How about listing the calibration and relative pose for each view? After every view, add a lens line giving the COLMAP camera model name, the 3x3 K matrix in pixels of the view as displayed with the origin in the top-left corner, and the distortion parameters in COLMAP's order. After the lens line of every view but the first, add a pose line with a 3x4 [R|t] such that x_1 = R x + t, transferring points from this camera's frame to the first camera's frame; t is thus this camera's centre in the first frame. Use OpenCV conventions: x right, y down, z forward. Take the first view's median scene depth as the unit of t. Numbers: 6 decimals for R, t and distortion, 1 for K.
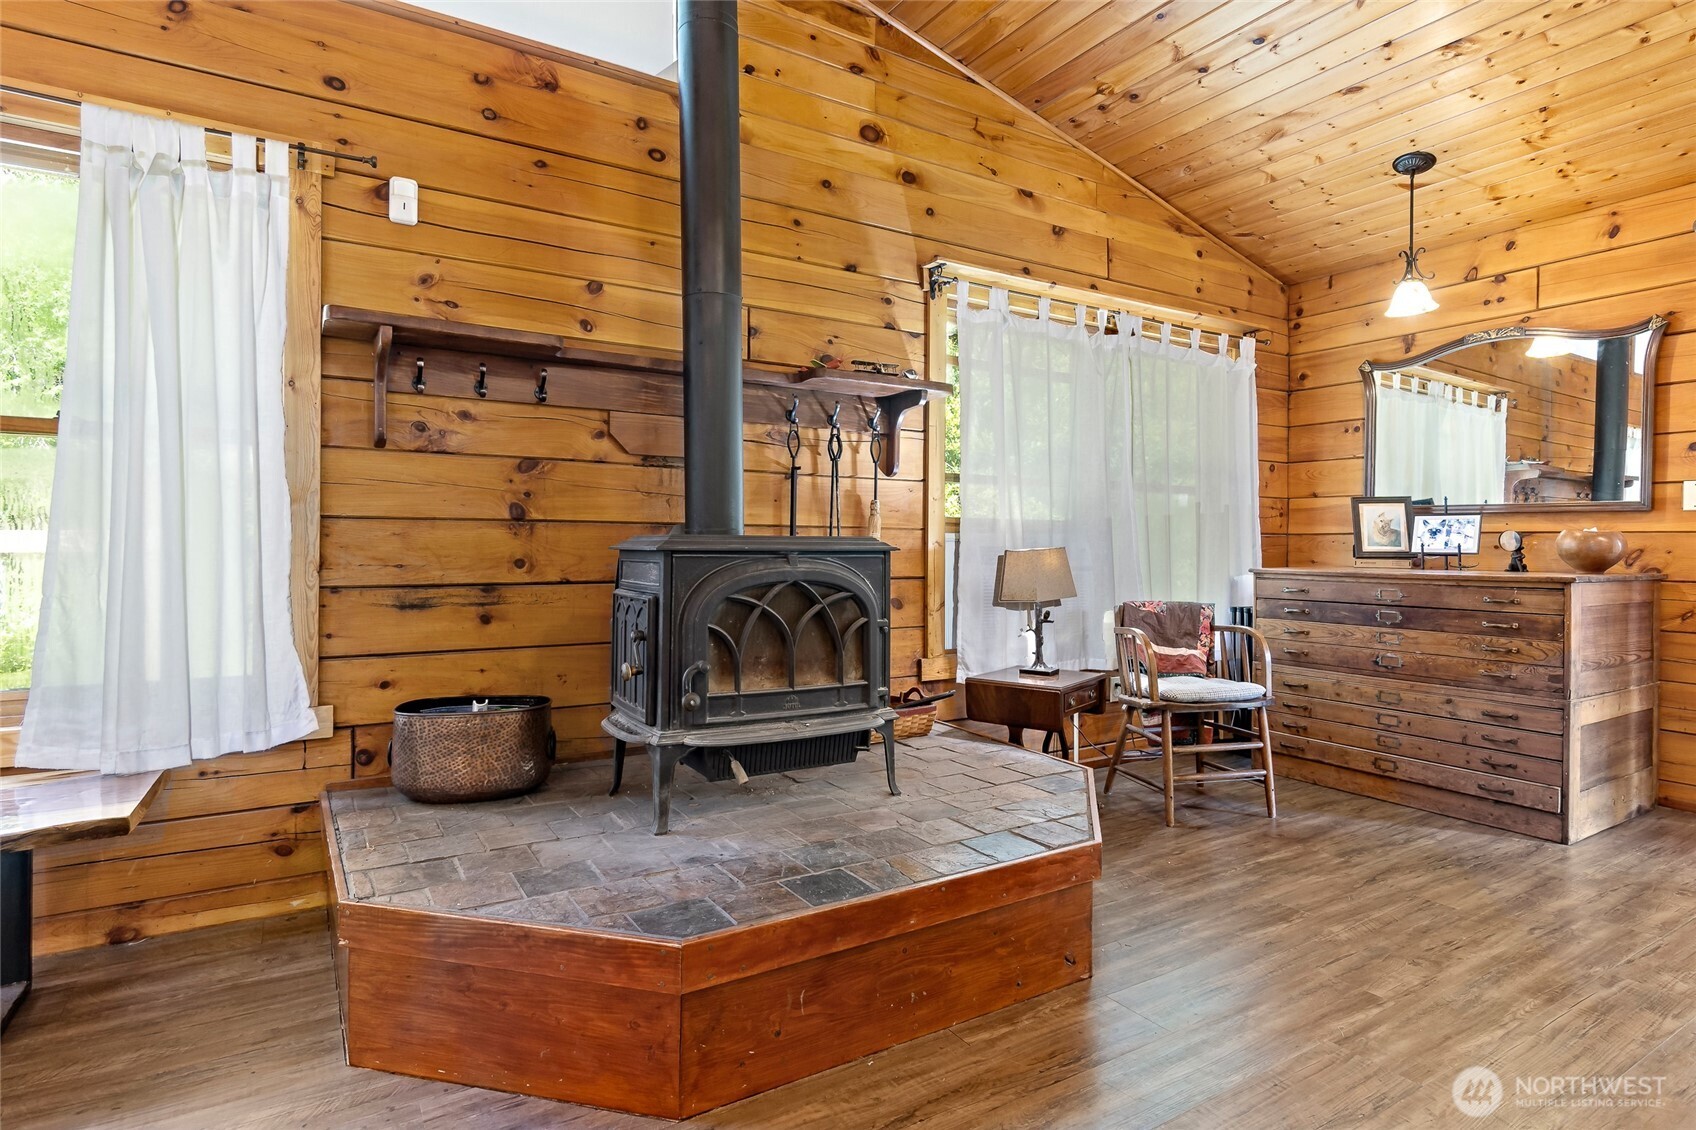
lens RADIAL K [[861.6, 0, 831.7], [0, 861.6, 538.0], [0, 0, 1]] dist [0.004537, 0.000324]
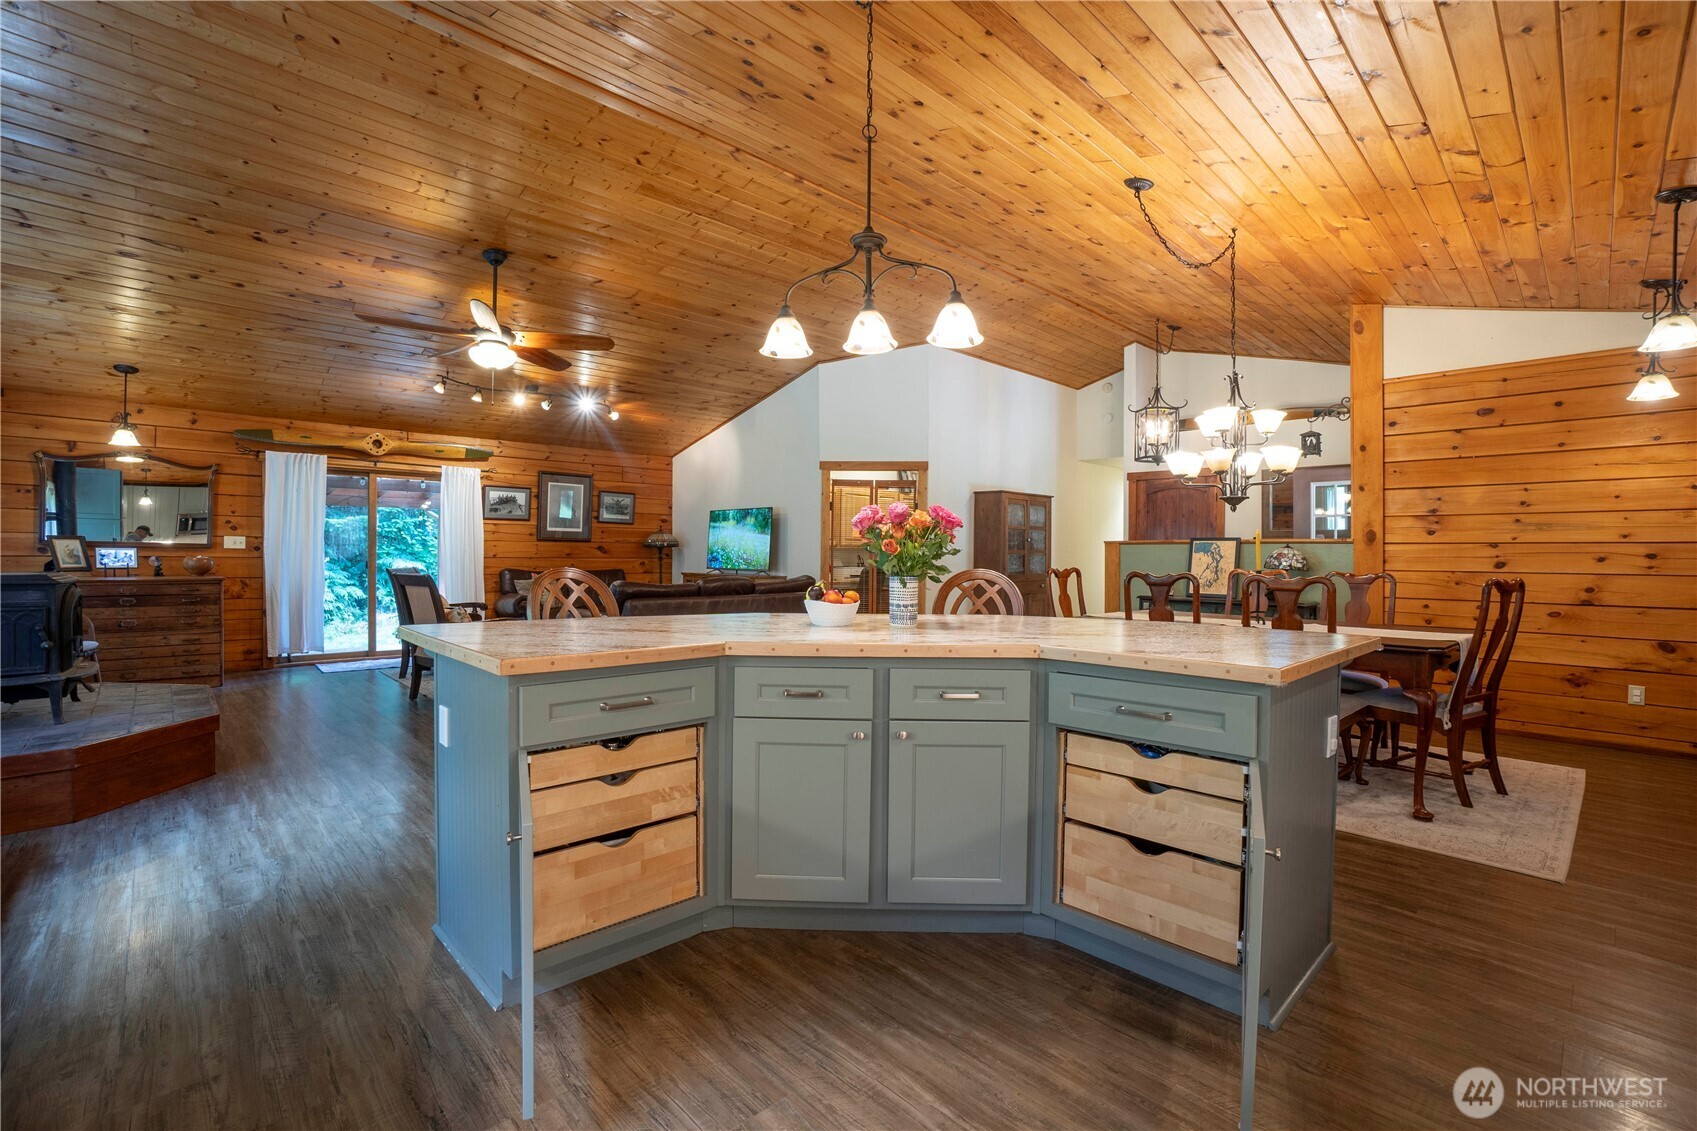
lens RADIAL K [[750.7, 0, 847.4], [0, 750.7, 567.3], [0, 0, 1]] dist [-0.008011, 0.001406]
pose [[-0.213097, -0.024122, 0.976733, -1.711973], [-0.021677, 0.999566, 0.019957, -0.071440], [-0.976790, -0.016920, -0.213528, -0.302534]]
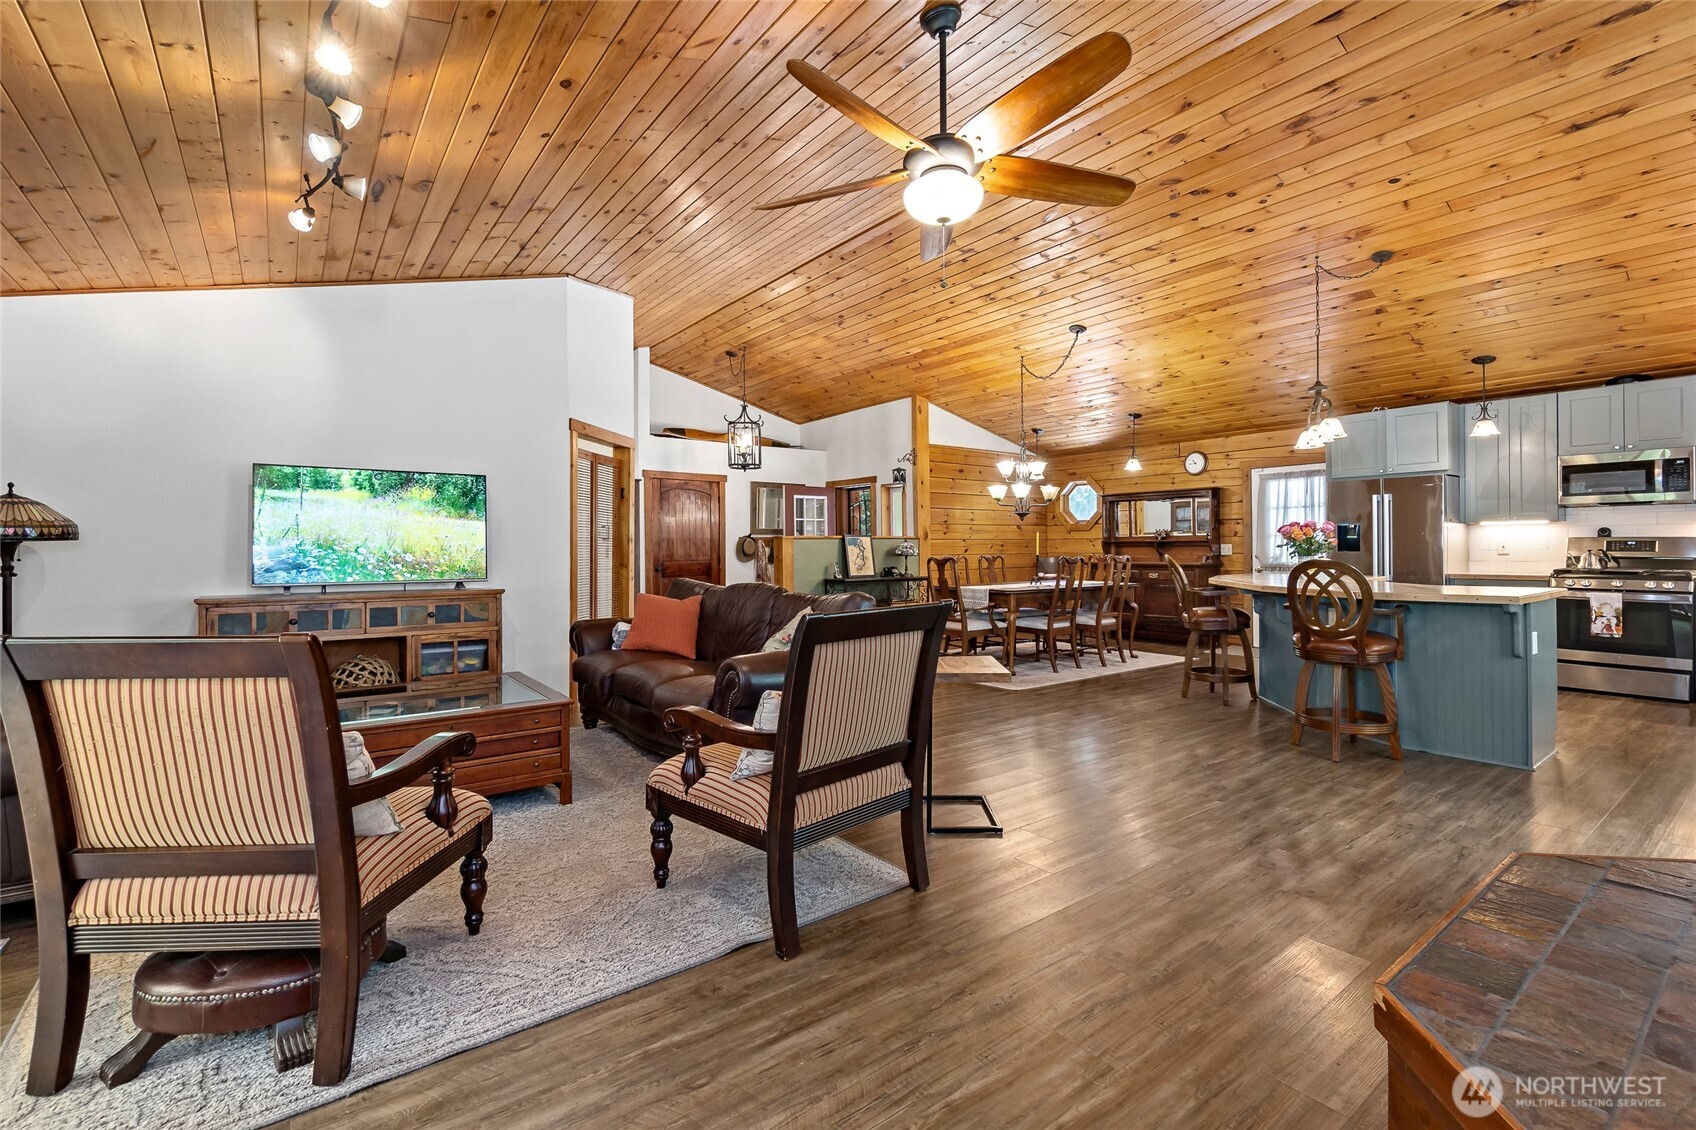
lens RADIAL K [[750.3, 0, 841.8], [0, 750.3, 545.5], [0, 0, 1]] dist [-0.008011, 0.001406]
pose [[-0.996225, -0.000139, -0.086806, 0.648117], [0.001208, 0.999880, -0.015462, -0.044669], [0.086797, -0.015509, -0.996105, 1.268755]]
